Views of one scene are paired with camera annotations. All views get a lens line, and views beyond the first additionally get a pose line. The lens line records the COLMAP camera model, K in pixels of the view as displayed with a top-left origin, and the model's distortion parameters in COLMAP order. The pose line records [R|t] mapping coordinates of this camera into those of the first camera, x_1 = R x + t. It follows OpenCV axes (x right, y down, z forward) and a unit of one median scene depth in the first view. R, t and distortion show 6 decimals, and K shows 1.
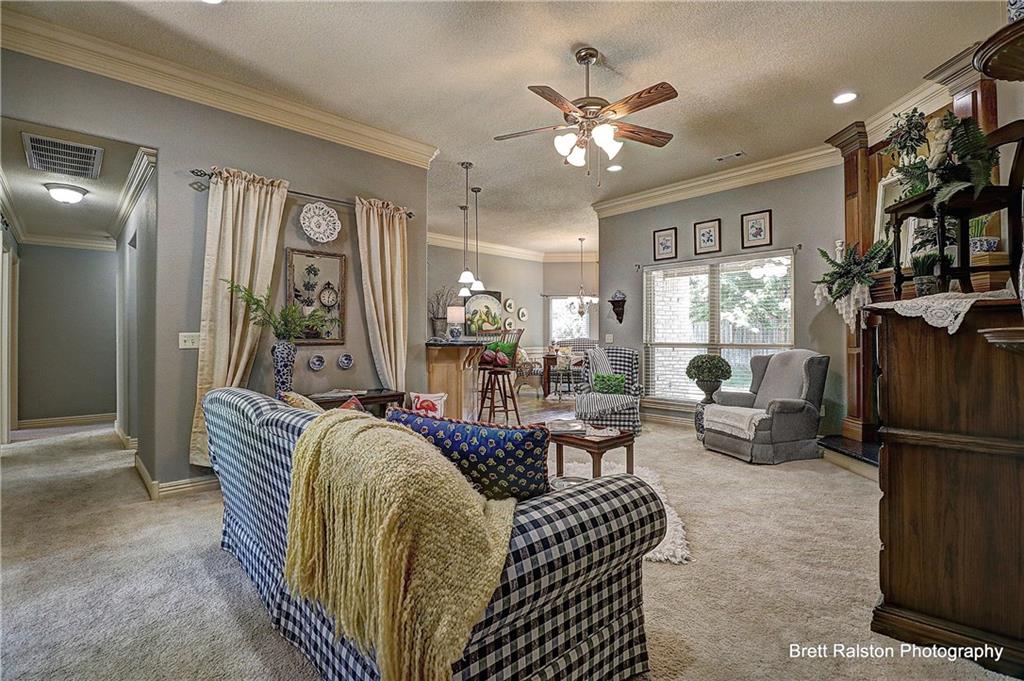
lens RADIAL K [[471.0, 0, 512.4], [0, 471.0, 337.7], [0, 0, 1]] dist [0.001641, -0.011309]
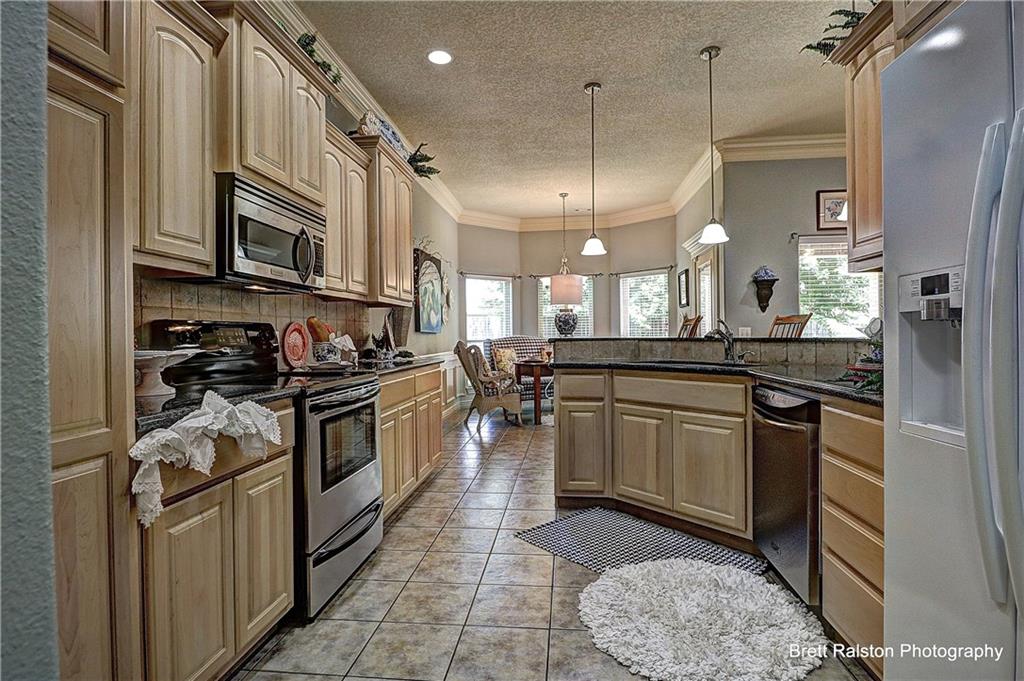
lens RADIAL K [[520.5, 0, 512.0], [0, 520.5, 340.5], [0, 0, 1]] dist [-0.002831, -0.000164]
pose [[0.773465, -0.009719, 0.633765, -0.745597], [0.008768, 0.999951, 0.004633, 0.008537], [-0.633779, 0.001973, 0.773512, 0.807100]]
